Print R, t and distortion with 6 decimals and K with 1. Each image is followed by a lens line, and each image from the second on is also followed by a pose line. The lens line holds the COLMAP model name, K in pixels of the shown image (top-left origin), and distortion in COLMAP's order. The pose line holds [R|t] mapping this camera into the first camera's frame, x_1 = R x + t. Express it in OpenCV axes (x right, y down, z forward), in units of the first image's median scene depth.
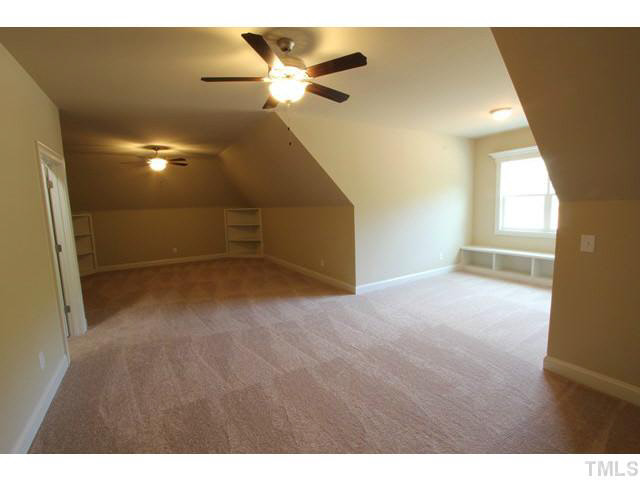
lens RADIAL K [[300.1, 0, 320.0], [0, 300.1, 240.0], [0, 0, 1]] dist [-0.003492, -0.000226]
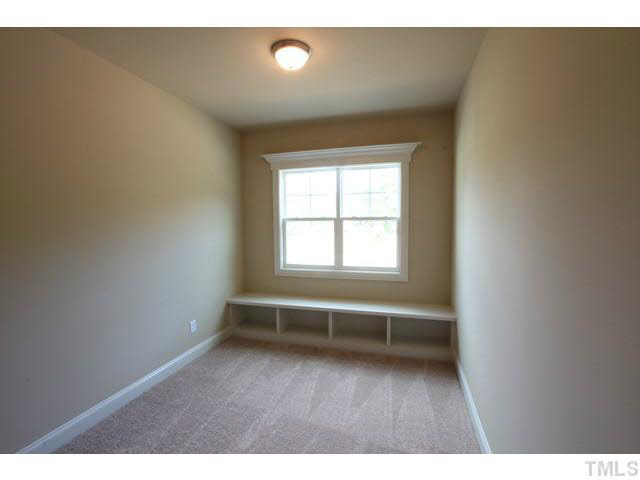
lens RADIAL K [[300.1, 0, 320.0], [0, 300.1, 240.0], [0, 0, 1]] dist [-0.003492, -0.000226]
pose [[0.739413, -0.008804, 0.673194, 0.210310], [0.062260, 0.996524, -0.055352, -0.053777], [-0.670367, 0.082841, 0.737391, 0.439226]]
